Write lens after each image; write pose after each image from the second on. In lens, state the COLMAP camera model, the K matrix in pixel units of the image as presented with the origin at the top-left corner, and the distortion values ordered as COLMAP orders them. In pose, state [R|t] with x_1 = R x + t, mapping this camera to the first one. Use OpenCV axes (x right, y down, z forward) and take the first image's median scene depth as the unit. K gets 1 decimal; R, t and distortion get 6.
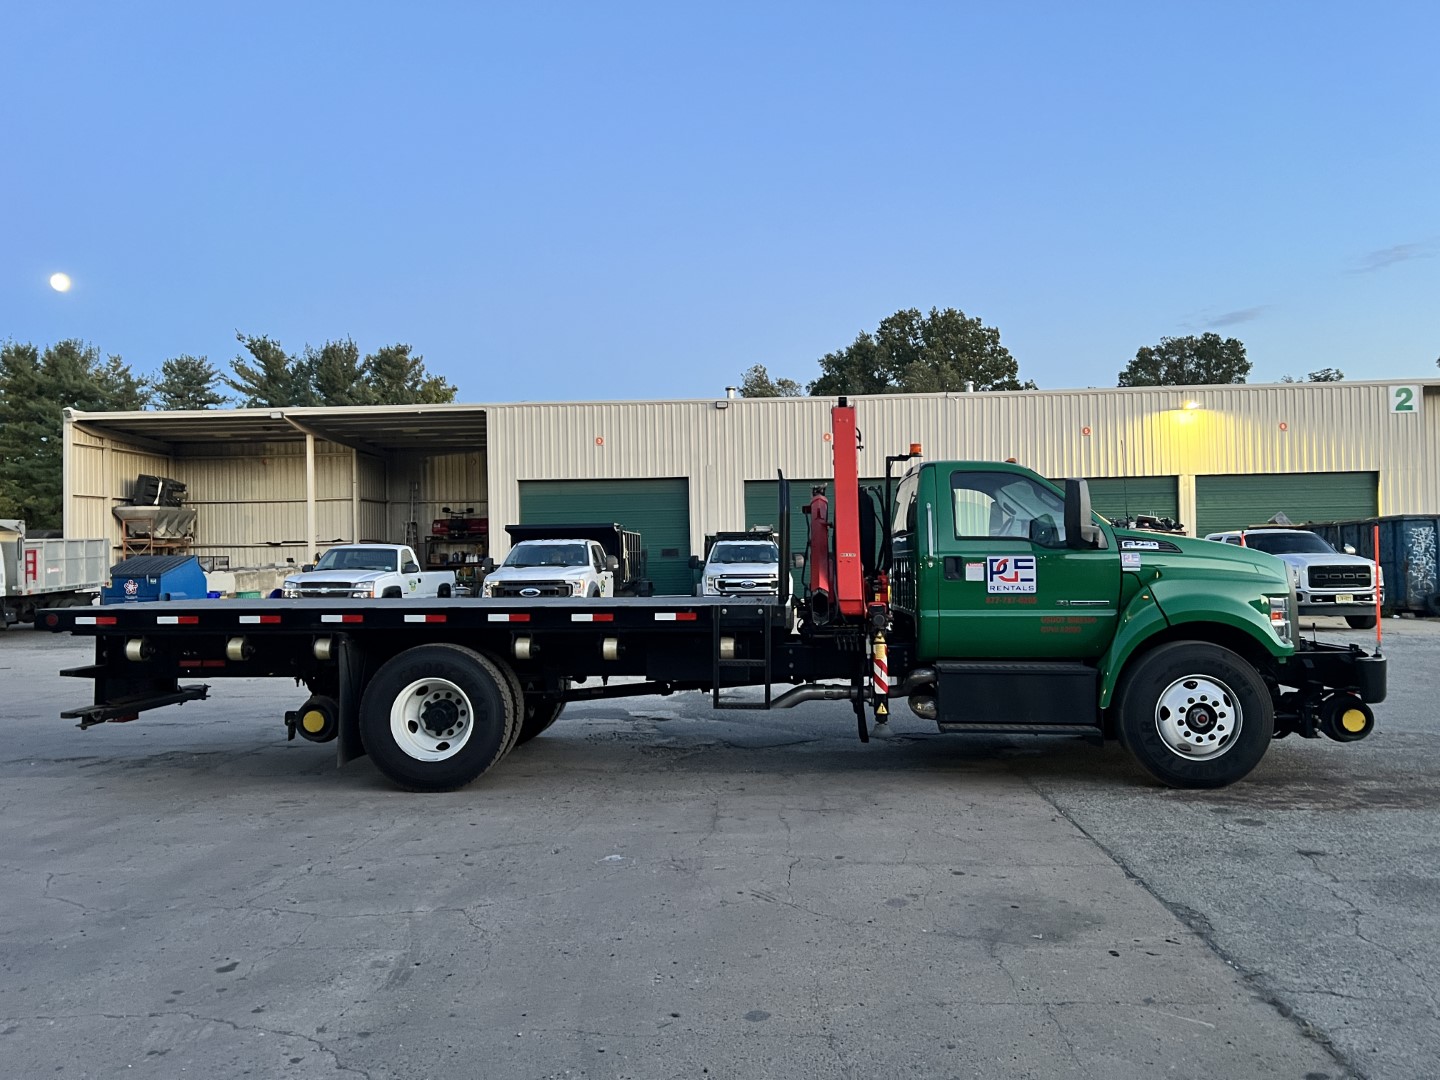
lens RADIAL K [[1080.5, 0, 726.5], [0, 1080.5, 547.5], [0, 0, 1]] dist [0.055028, -0.054973]
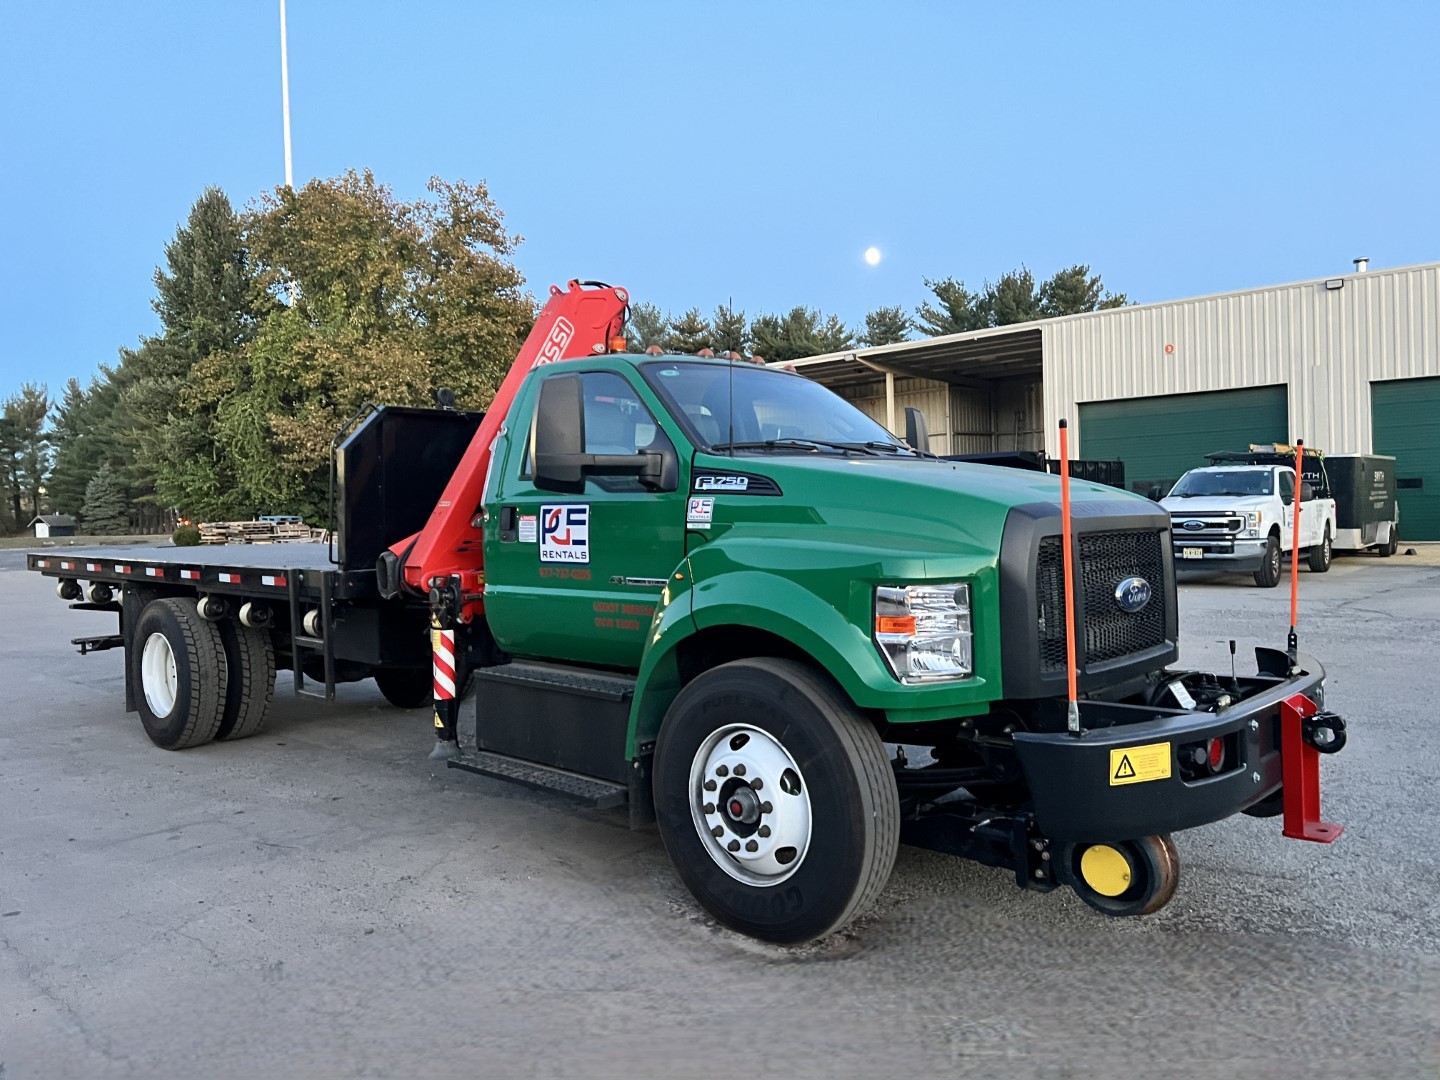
lens RADIAL K [[1080.5, 0, 735.6], [0, 1080.5, 518.5], [0, 0, 1]] dist [0.055028, -0.054973]
pose [[0.757255, 0.000547, -0.653119, 0.172523], [0.024193, 0.999290, 0.028887, 0.000040], [0.652671, -0.037676, 0.756704, 0.133185]]
